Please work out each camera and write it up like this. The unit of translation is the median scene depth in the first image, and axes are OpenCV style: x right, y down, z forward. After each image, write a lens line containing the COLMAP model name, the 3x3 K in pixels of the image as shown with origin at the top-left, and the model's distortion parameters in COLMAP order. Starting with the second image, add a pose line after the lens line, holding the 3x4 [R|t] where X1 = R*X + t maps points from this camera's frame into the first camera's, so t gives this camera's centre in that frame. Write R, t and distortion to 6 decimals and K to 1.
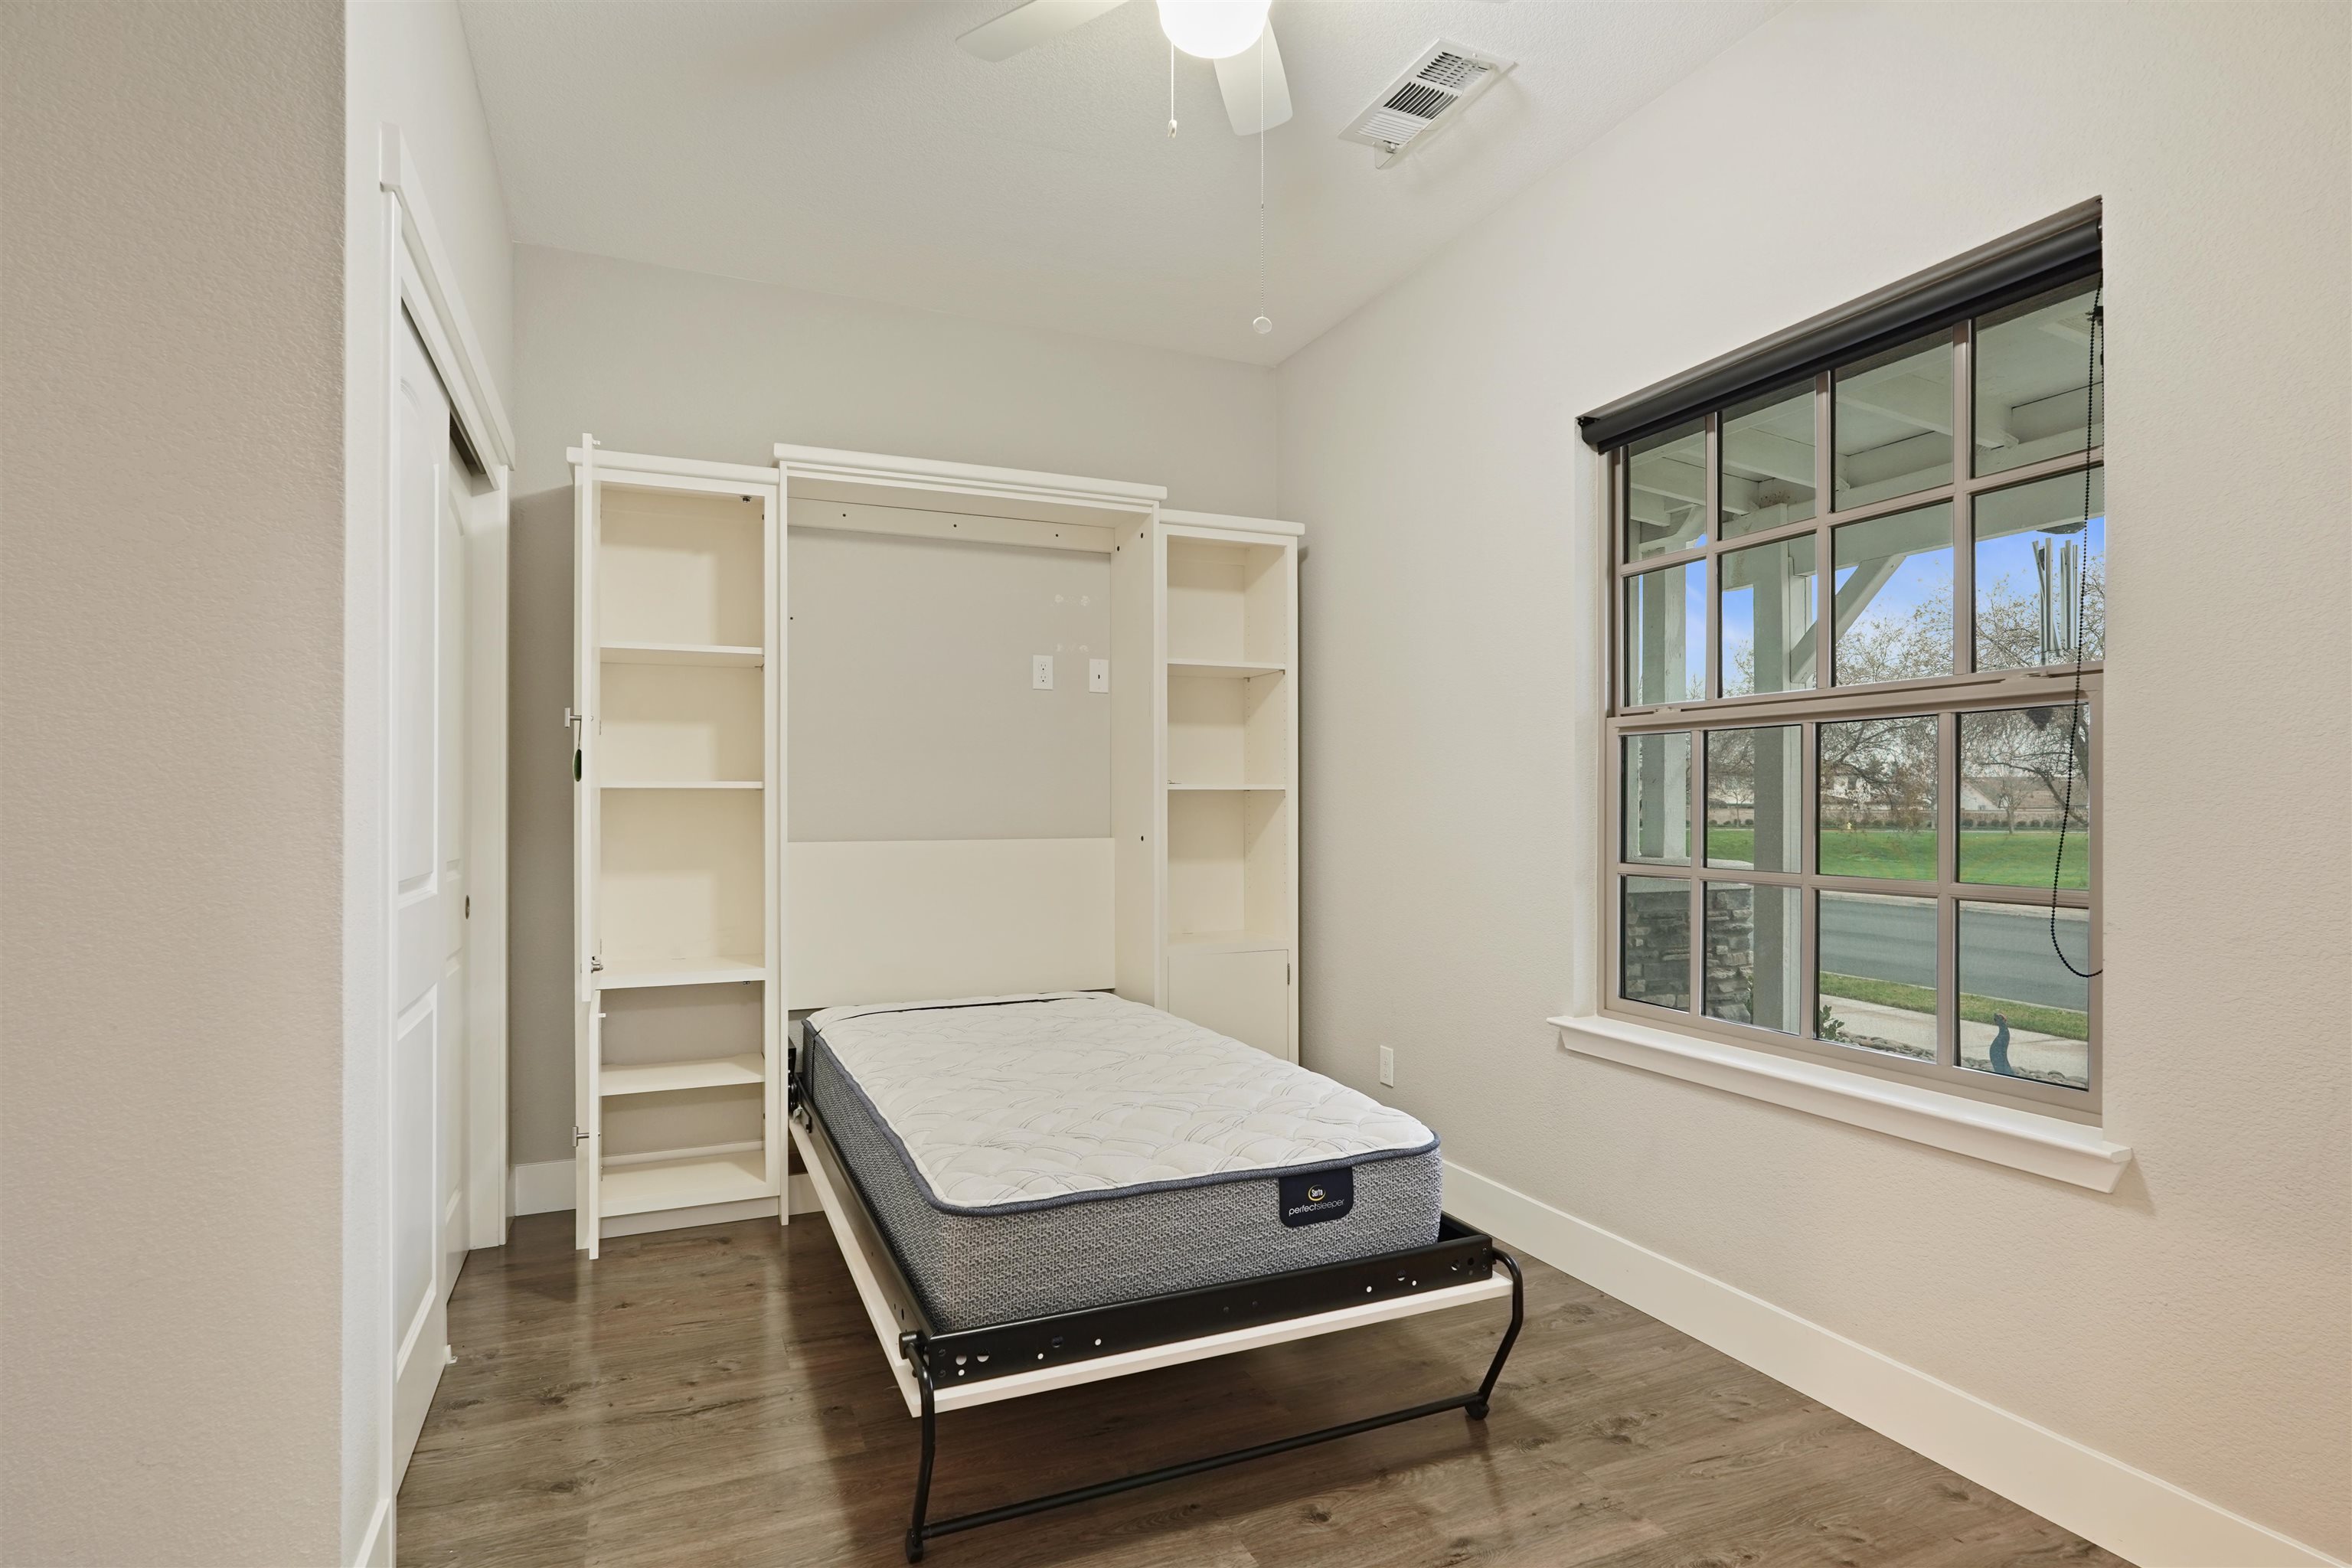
lens RADIAL K [[1213.0, 0, 1175.0], [0, 1213.0, 790.3], [0, 0, 1]] dist [-0.000270, -0.000028]
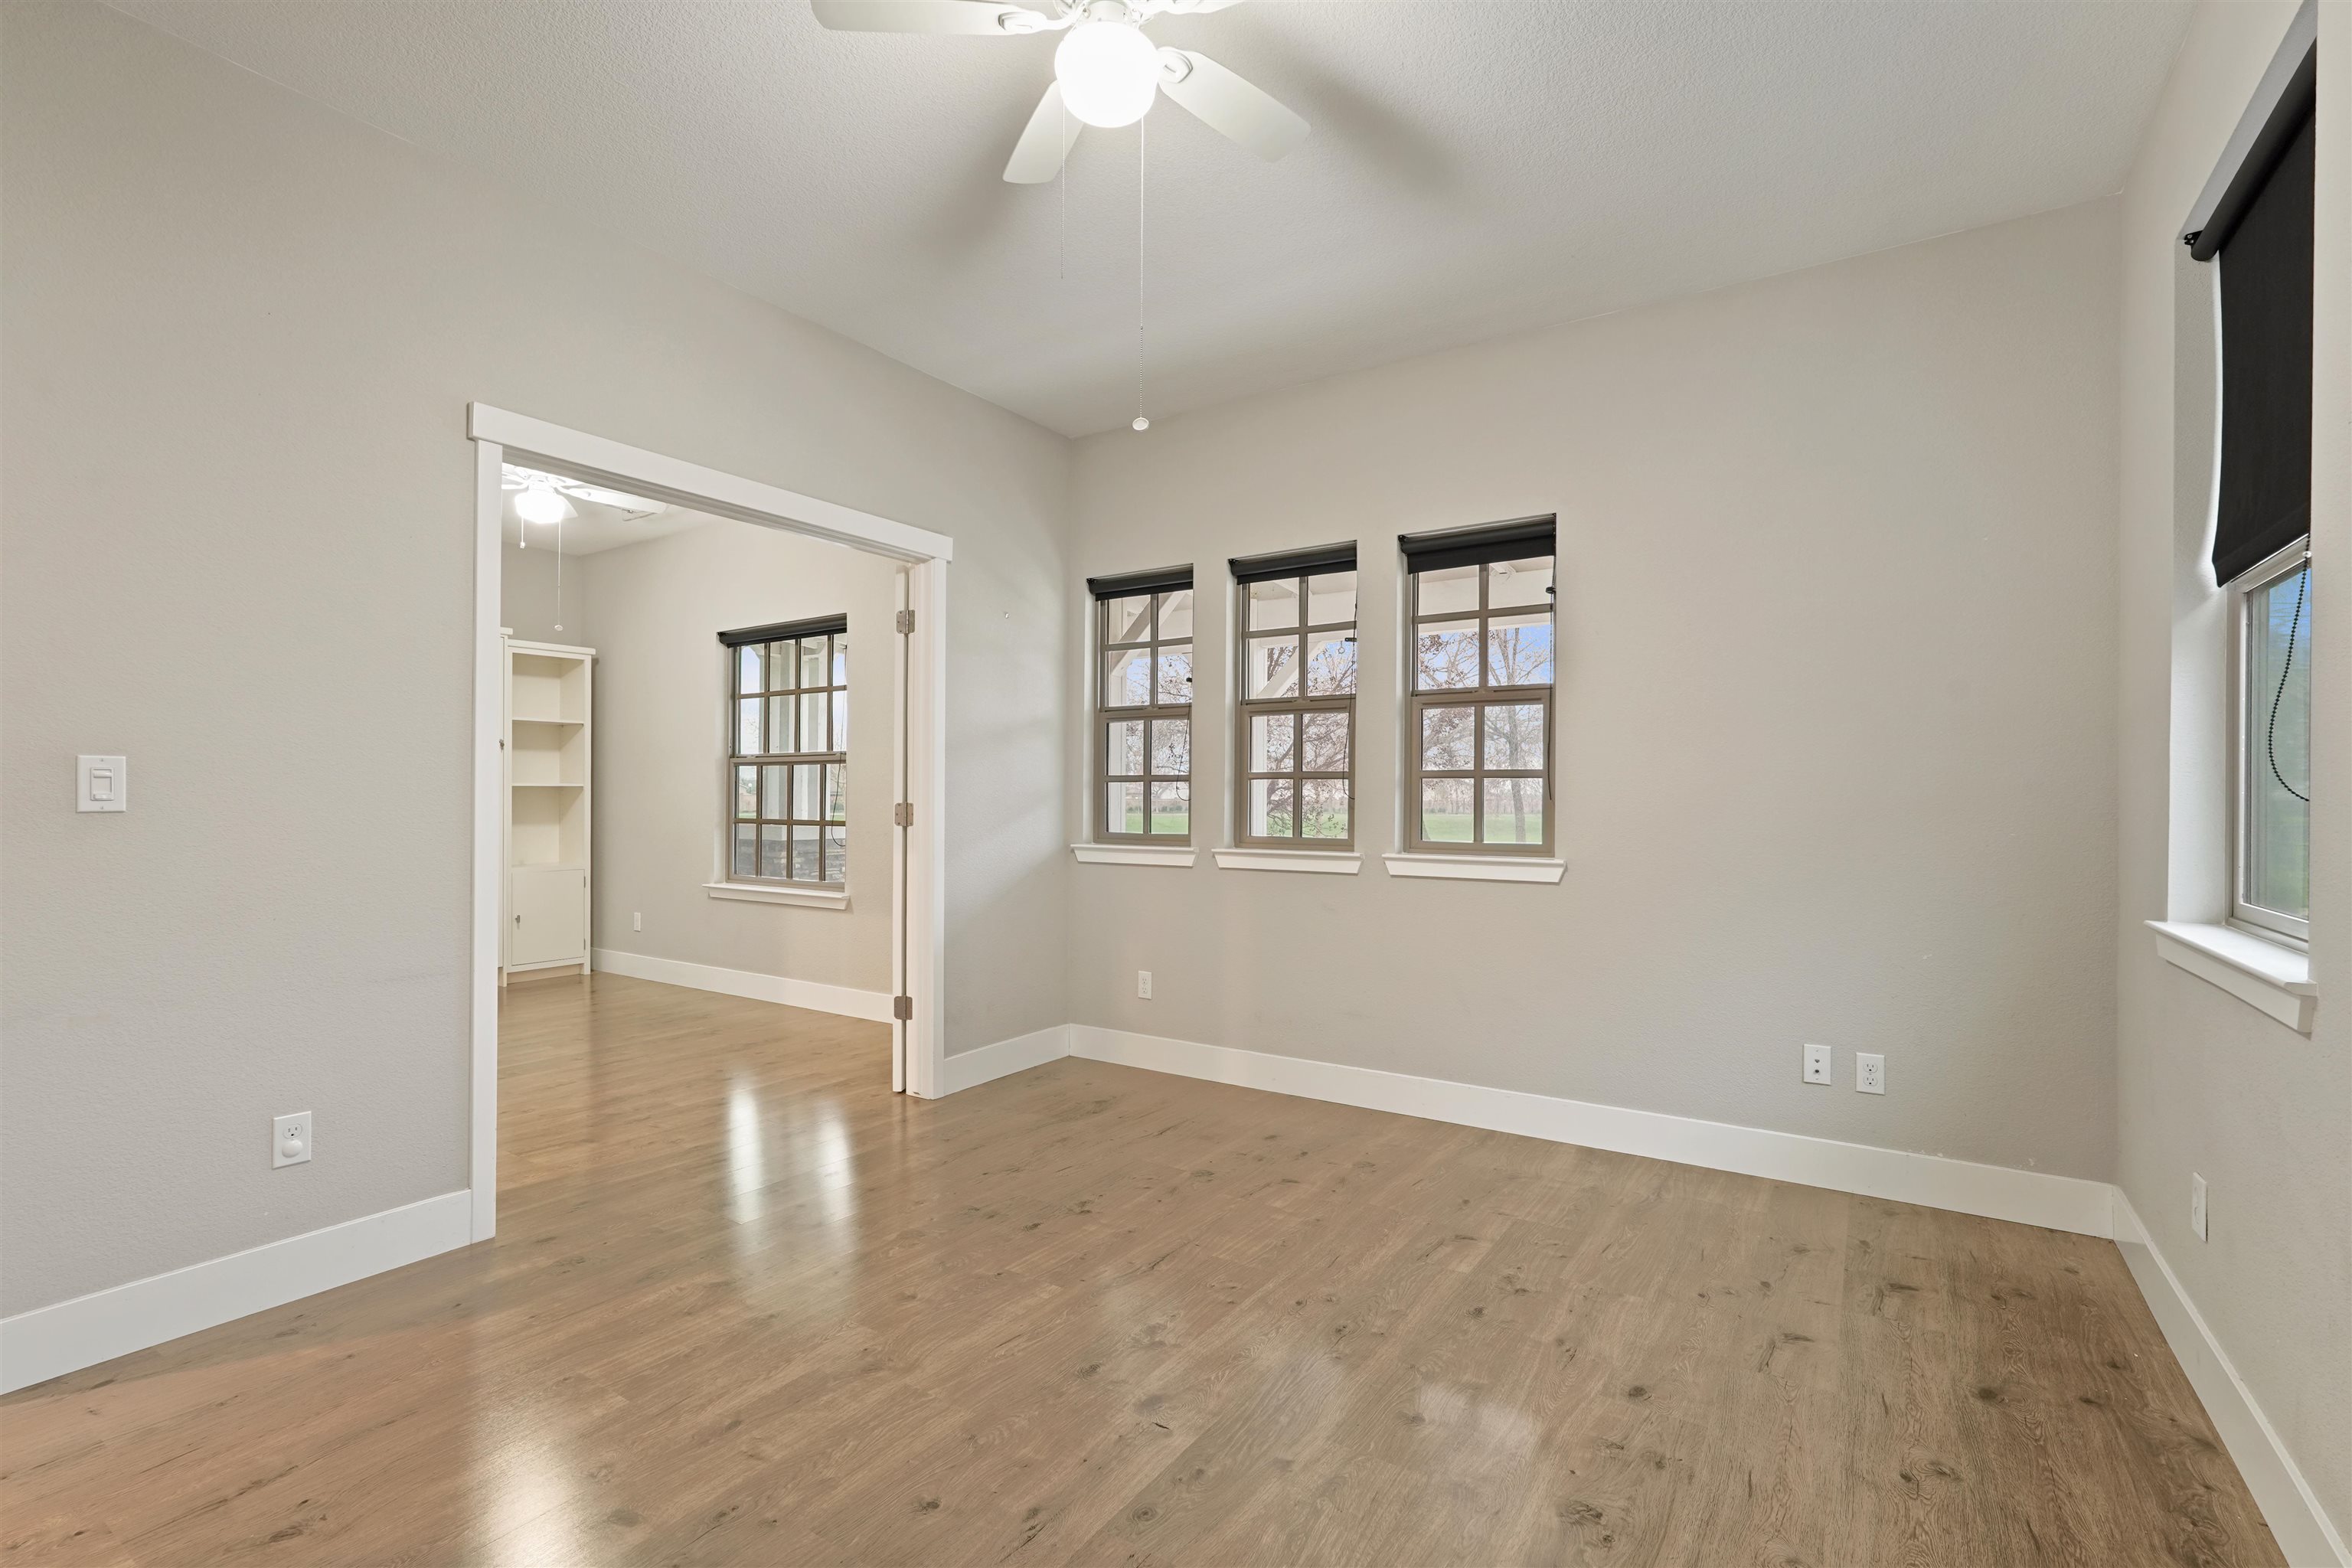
lens RADIAL K [[1051.9, 0, 1186.6], [0, 1051.9, 788.7], [0, 0, 1]] dist [-0.022477, -0.000098]
pose [[0.838454, 0.003349, 0.544962, -0.009170], [-0.004844, 0.999987, 0.001307, -0.004772], [-0.544951, -0.003735, 0.838460, -0.920788]]
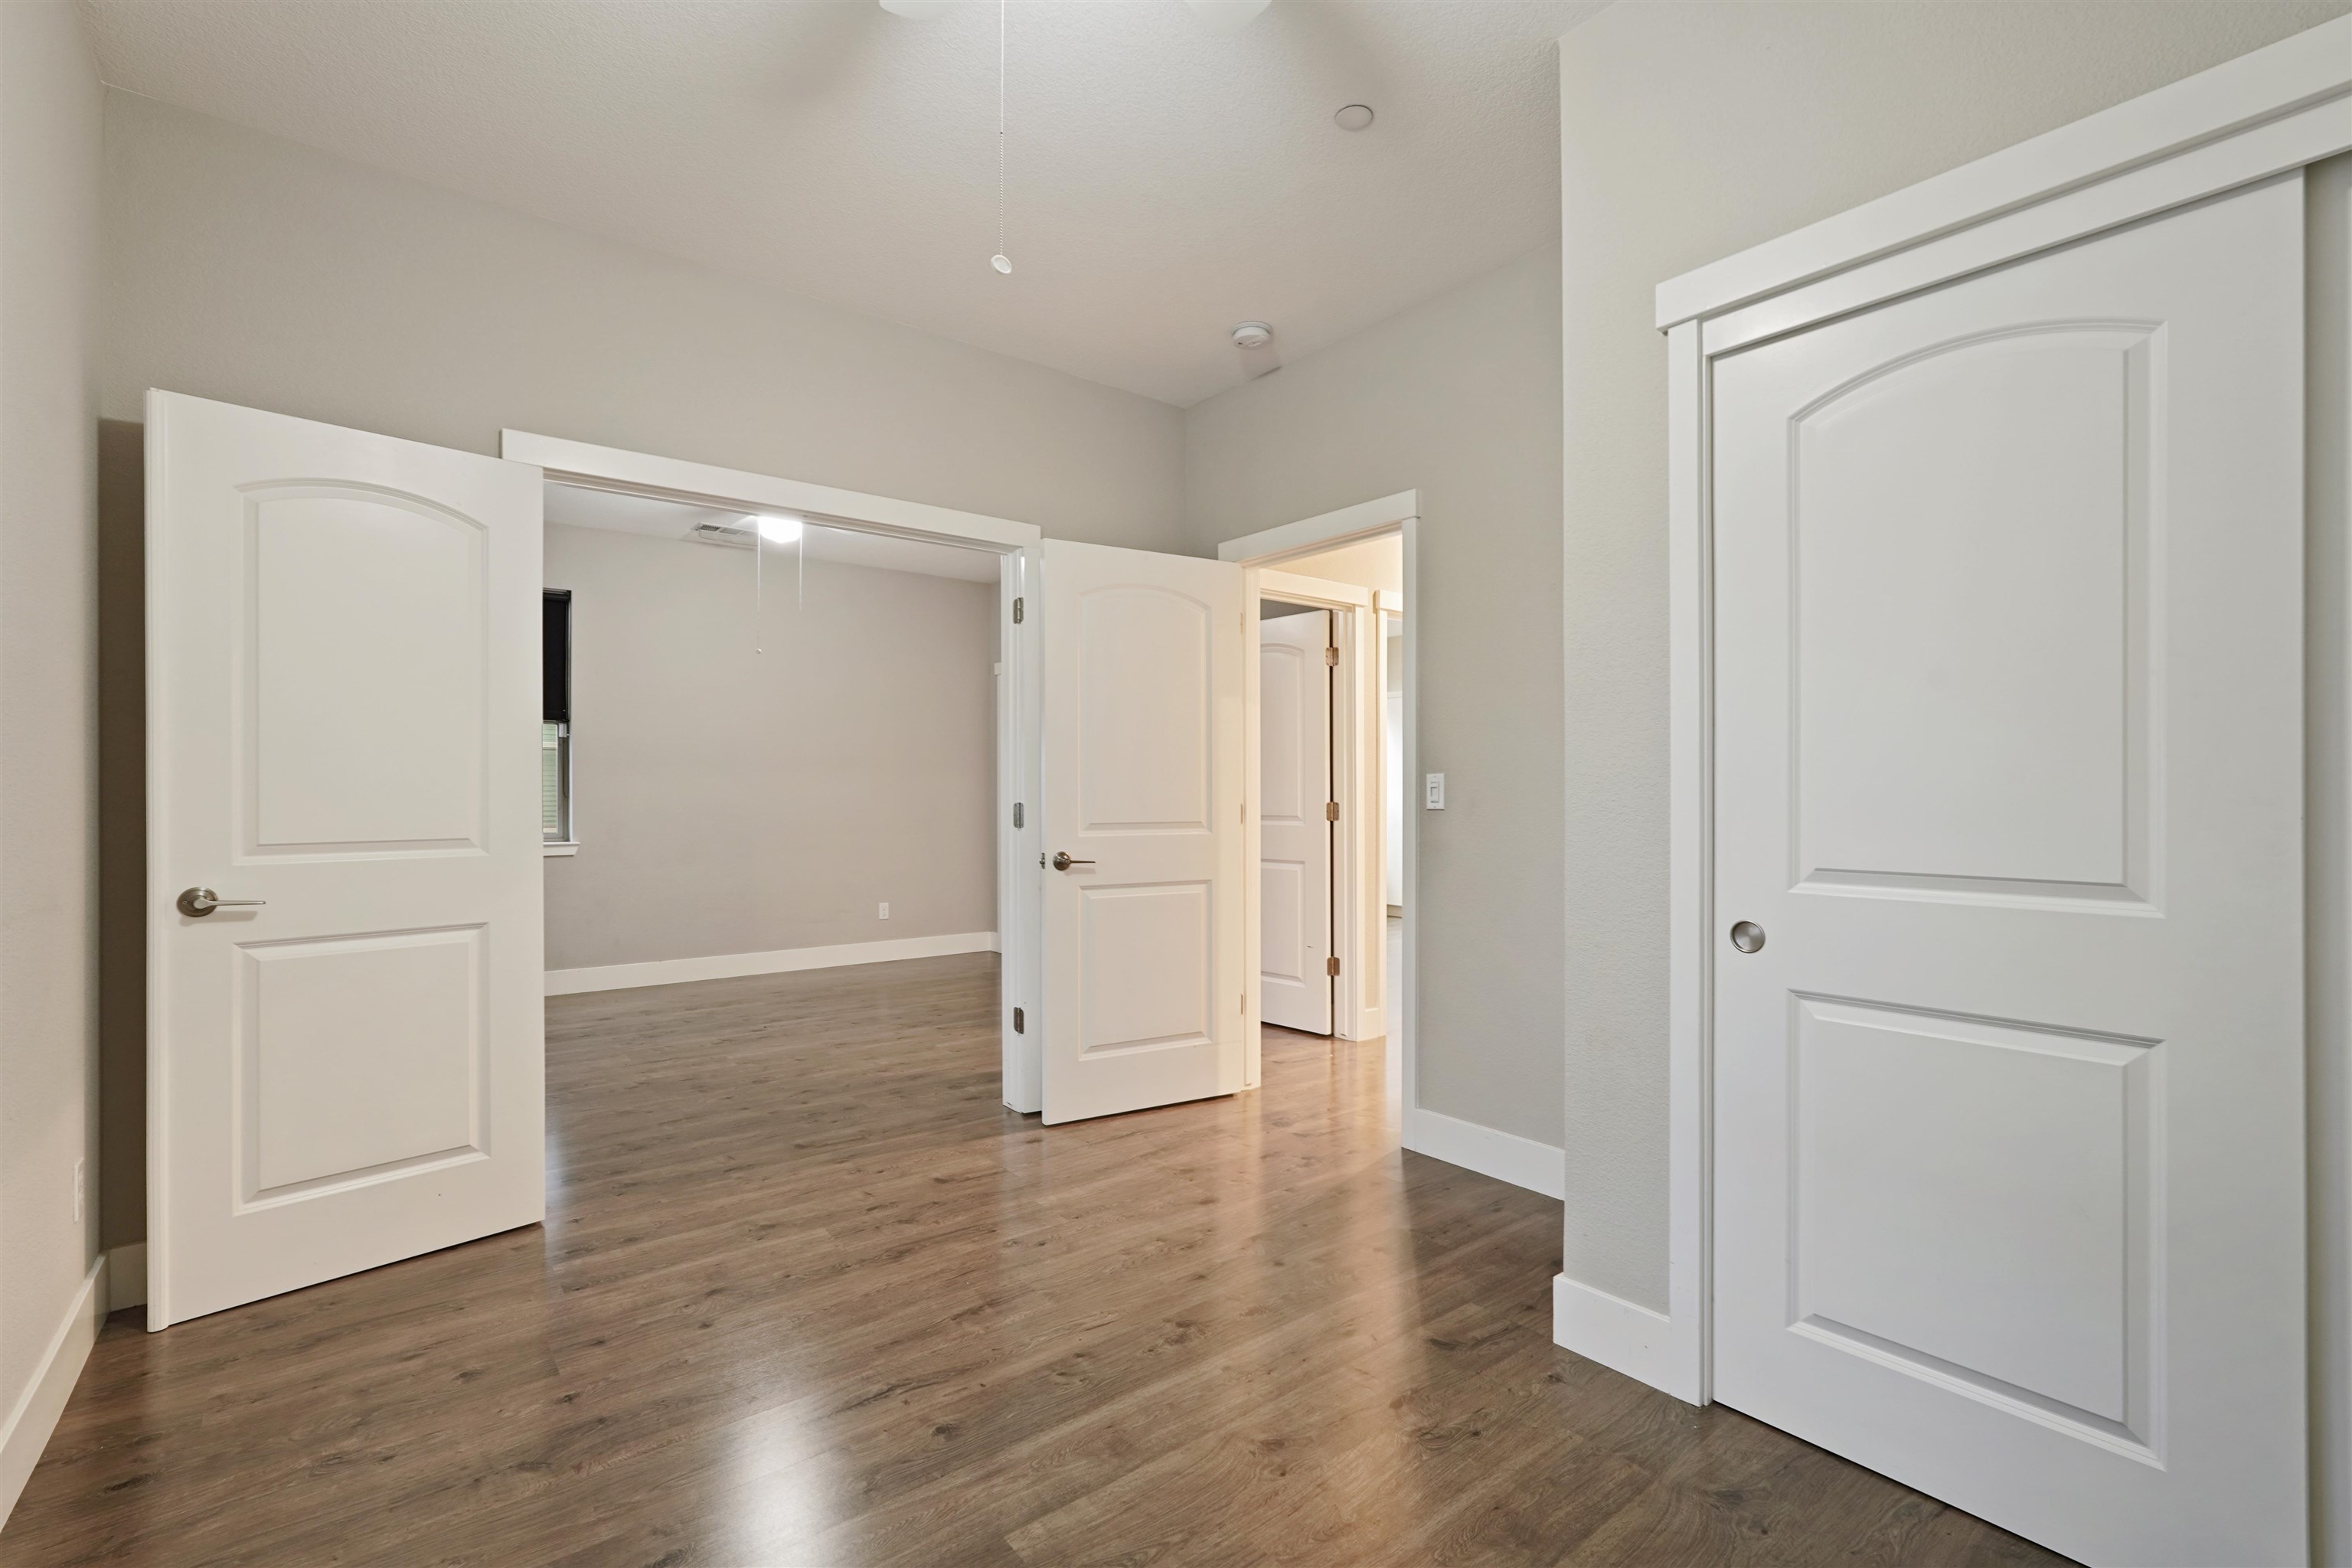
lens RADIAL K [[1051.9, 0, 1169.5], [0, 1051.9, 793.2], [0, 0, 1]] dist [-0.022477, -0.000098]
pose [[-0.969370, -0.001892, -0.245599, 0.038488], [-0.000264, 0.999978, -0.006660, 0.001241], [0.245606, -0.006392, -0.969349, 0.120949]]
